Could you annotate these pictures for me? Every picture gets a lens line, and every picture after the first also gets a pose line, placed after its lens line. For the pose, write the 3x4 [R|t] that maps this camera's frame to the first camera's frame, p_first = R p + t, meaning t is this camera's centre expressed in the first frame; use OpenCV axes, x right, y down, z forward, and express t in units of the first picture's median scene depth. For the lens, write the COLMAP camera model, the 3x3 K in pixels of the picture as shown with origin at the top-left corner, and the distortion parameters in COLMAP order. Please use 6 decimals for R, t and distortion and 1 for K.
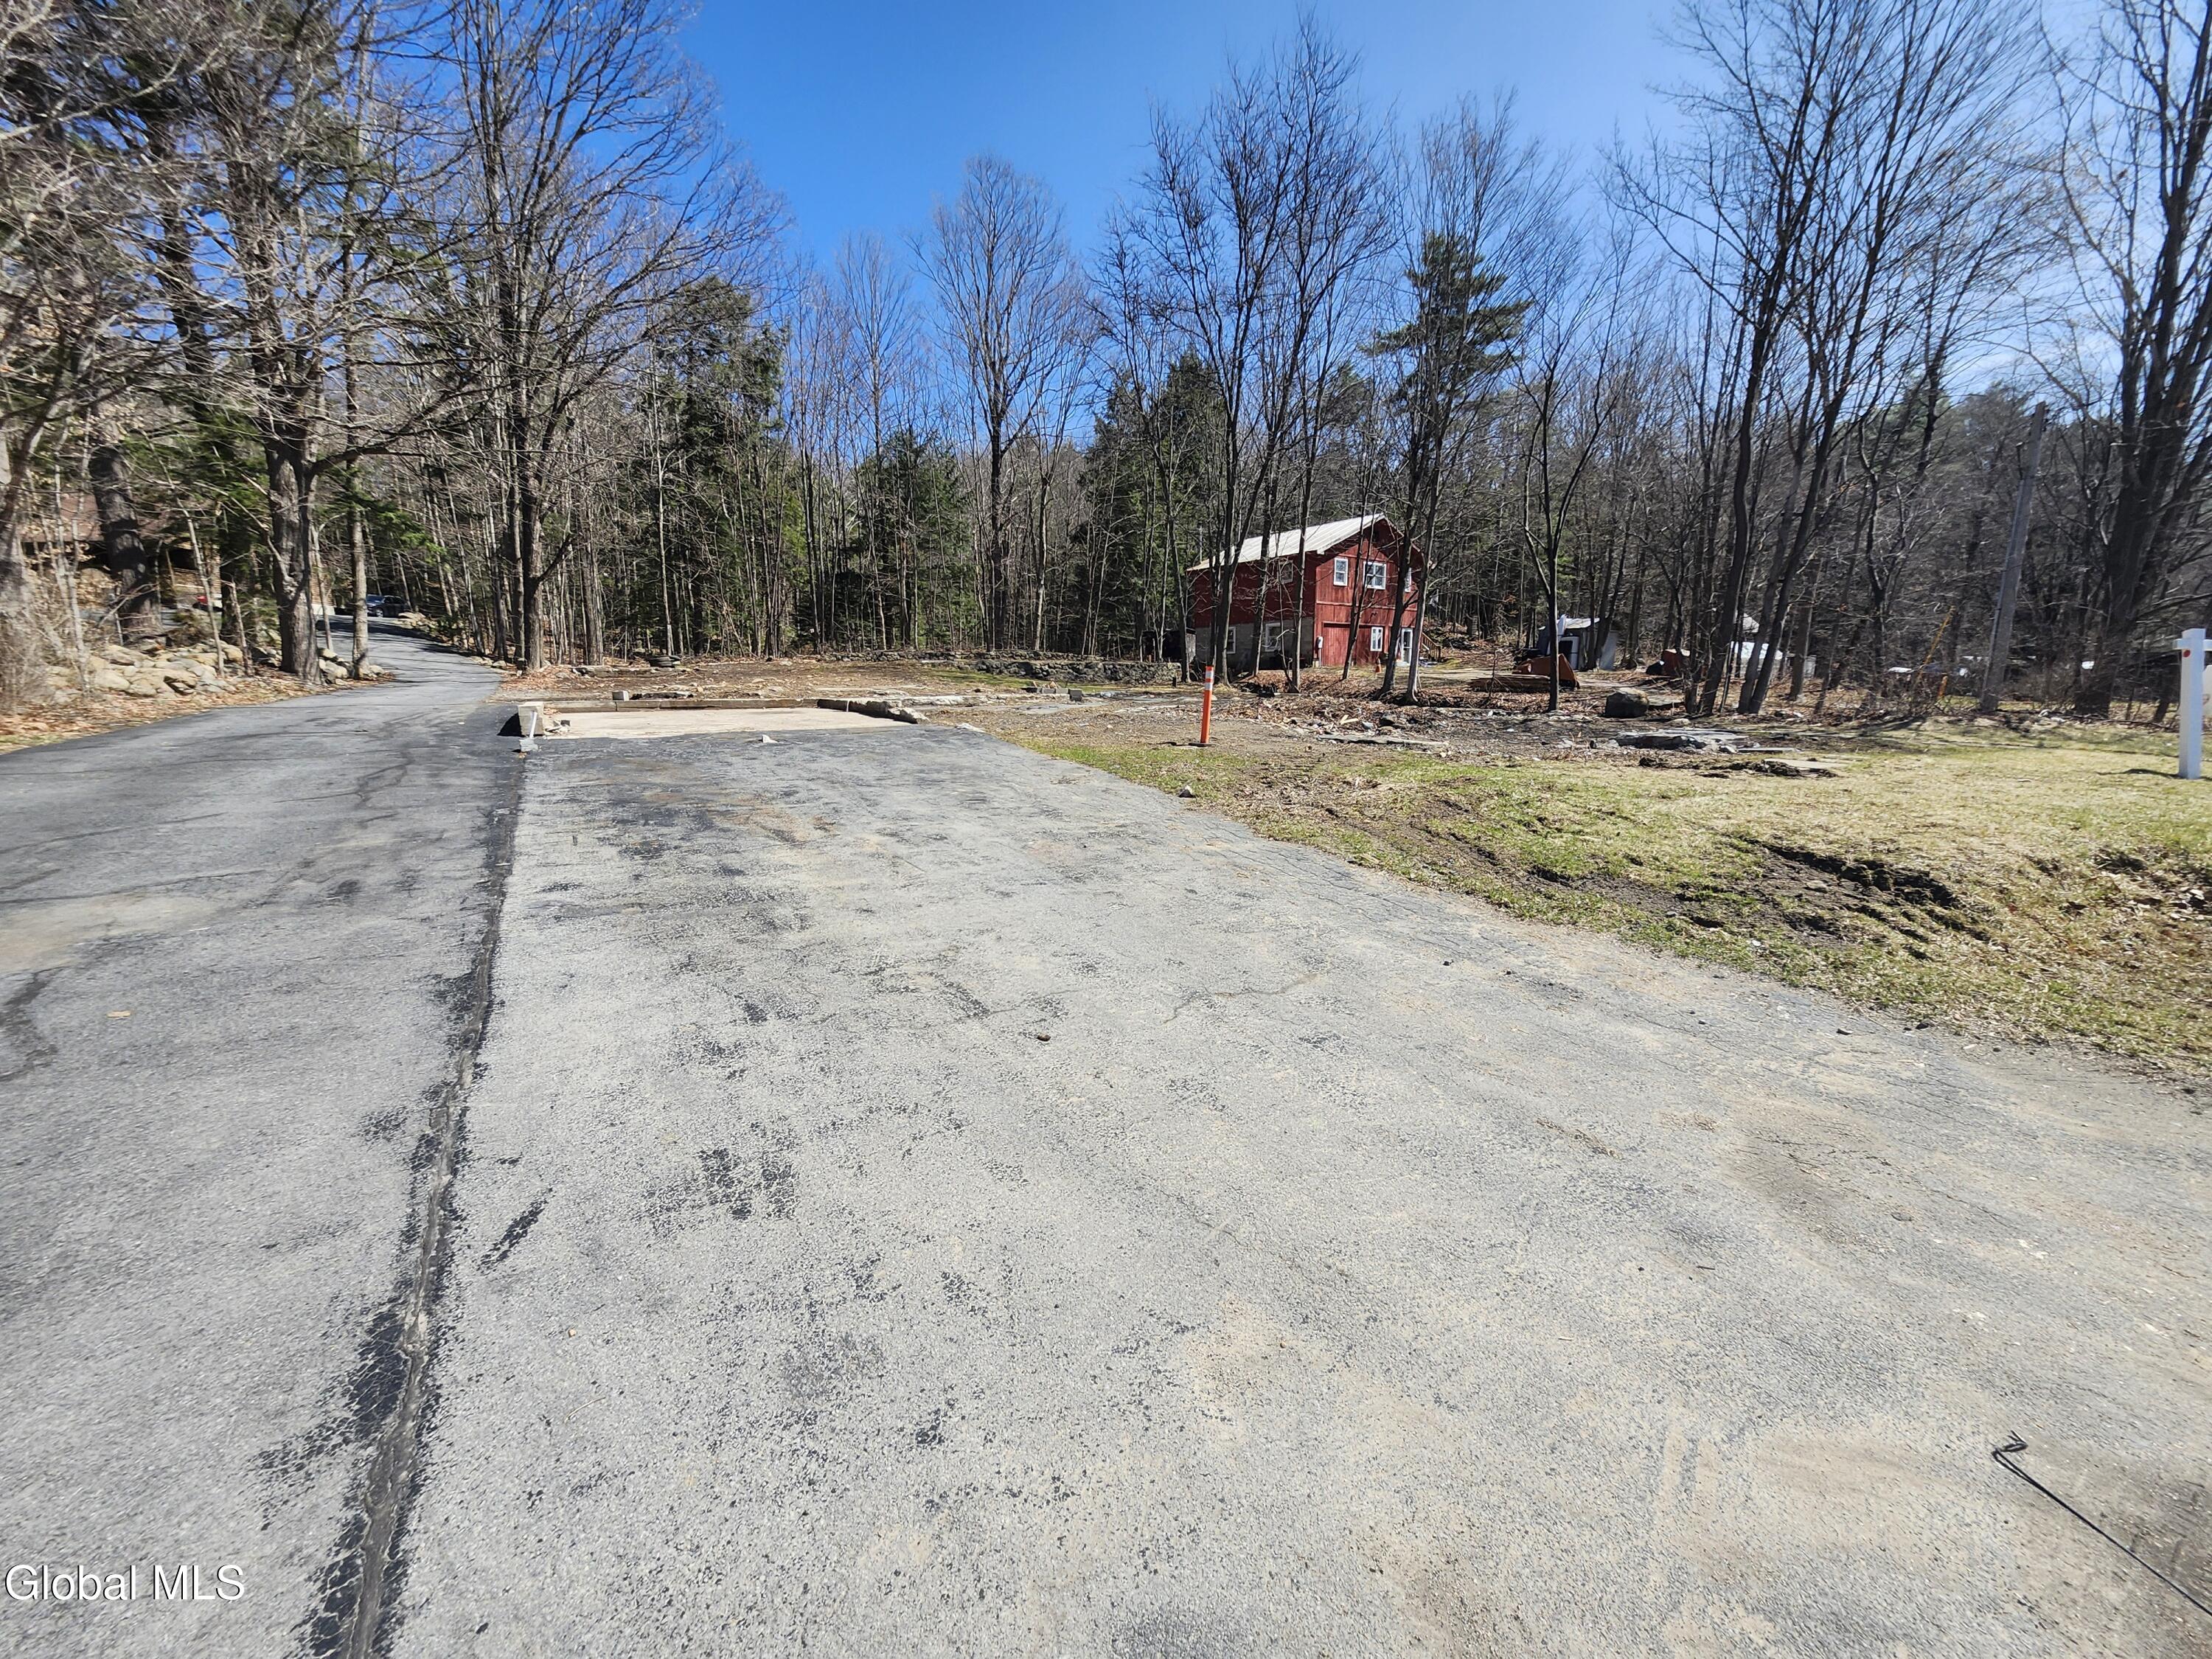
lens RADIAL K [[863.4, 0, 1094.7], [0, 863.4, 839.5], [0, 0, 1]] dist [-0.011498, 0.000172]
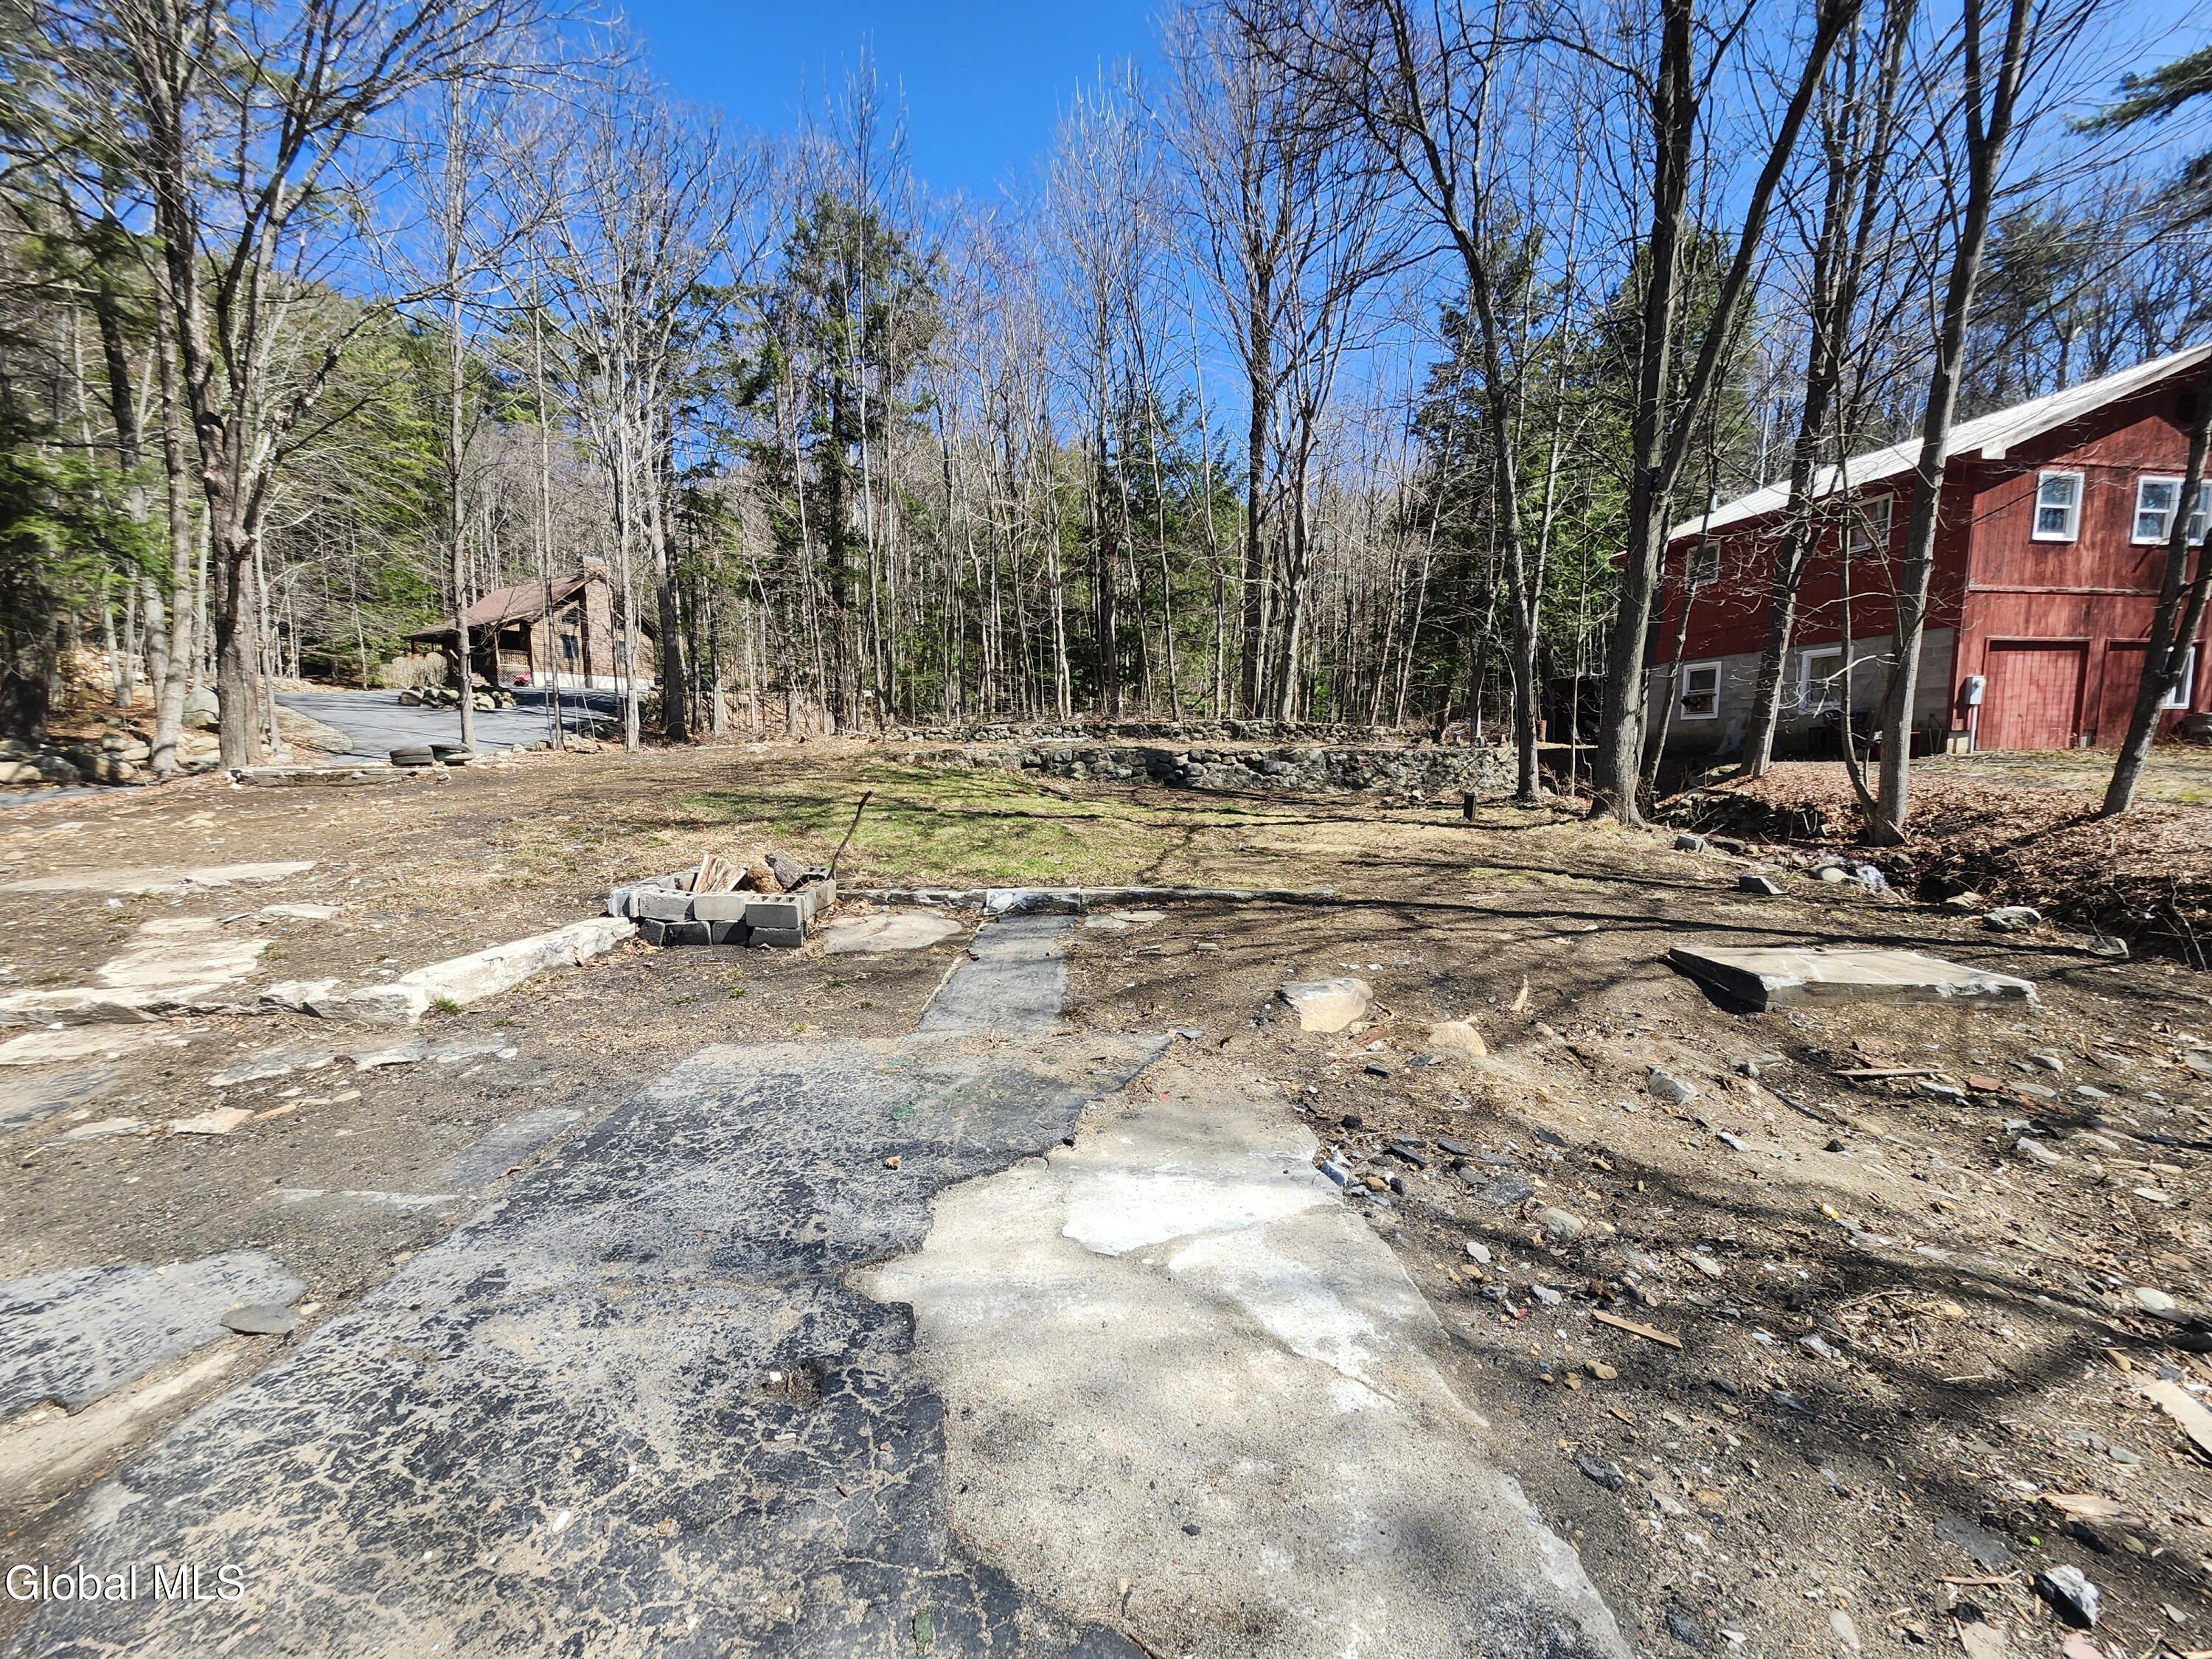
lens RADIAL K [[863.4, 0, 1094.7], [0, 863.4, 839.5], [0, 0, 1]] dist [-0.011498, 0.000172]
pose [[0.869770, 0.060664, -0.489714, 0.114352], [-0.090937, 0.995122, -0.038238, -0.117393], [0.485005, 0.077791, 0.871044, 0.506928]]
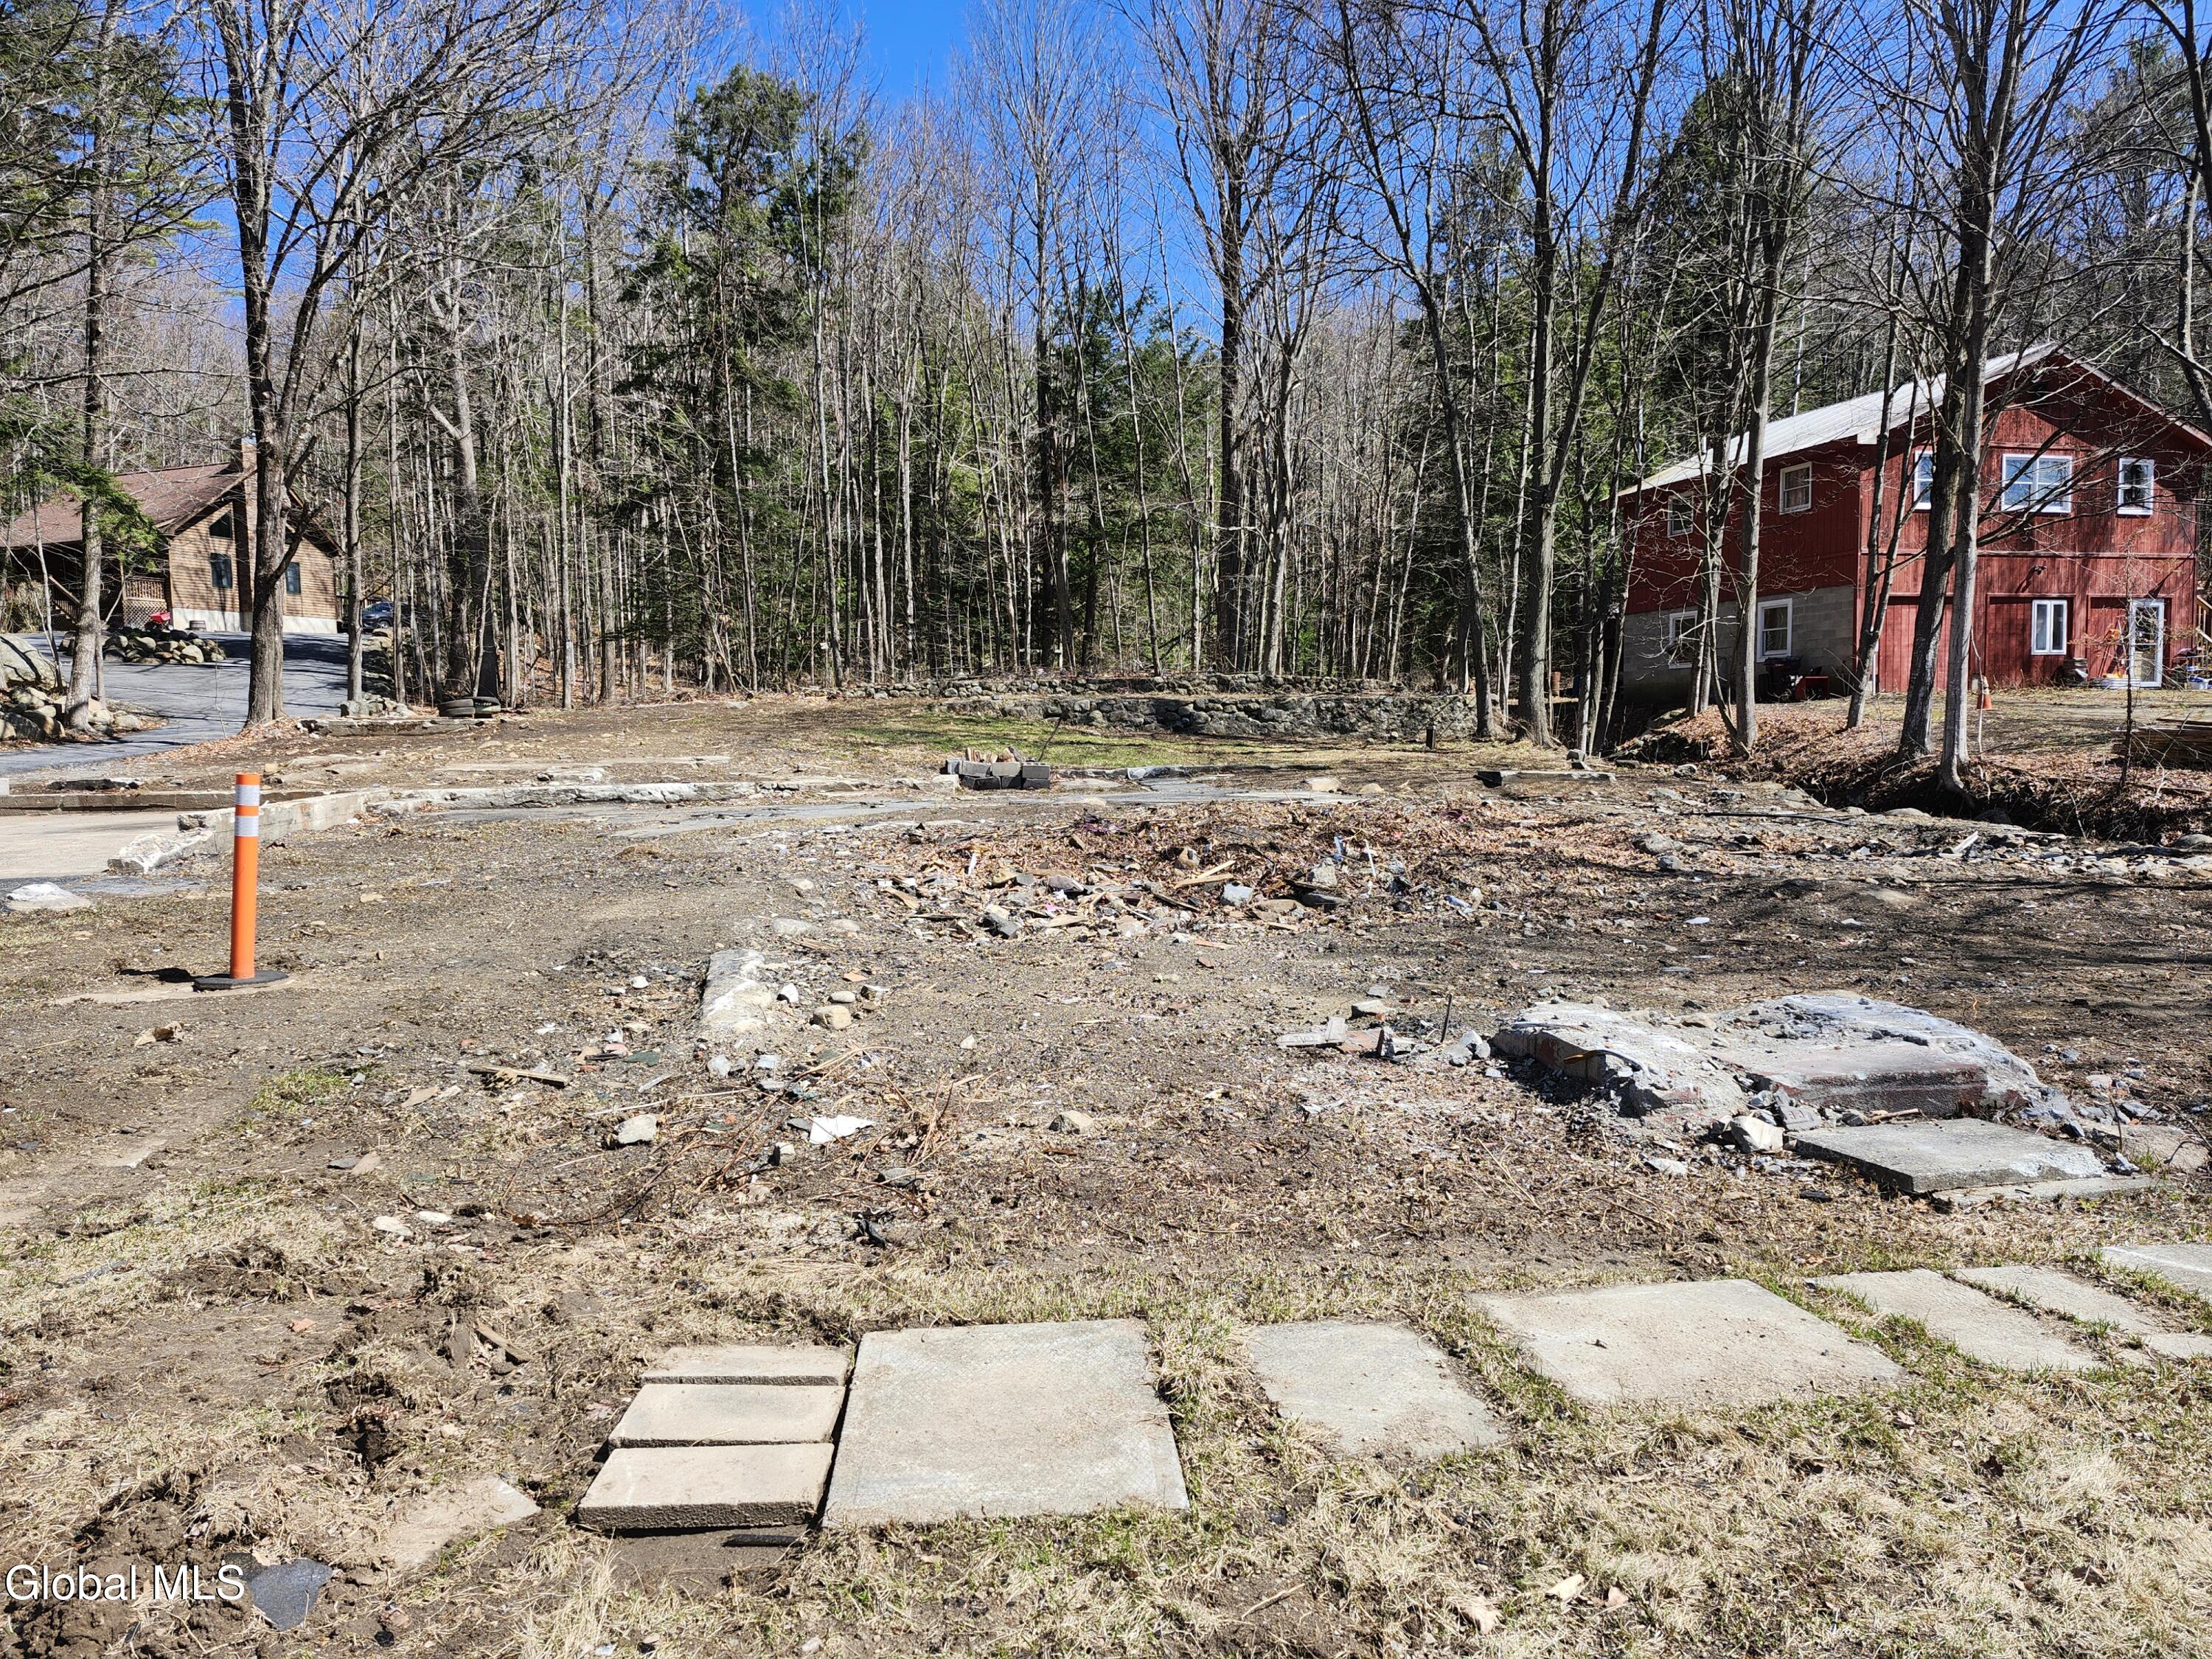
lens RADIAL K [[1509.4, 0, 1106.0], [0, 1509.4, 829.5], [0, 0, 1]] dist [0.041539, -0.001413]
pose [[0.924584, 0.024226, -0.380208, 0.208107], [-0.062006, 0.994239, -0.087435, -0.040548], [0.375900, 0.104416, 0.920759, 0.148490]]
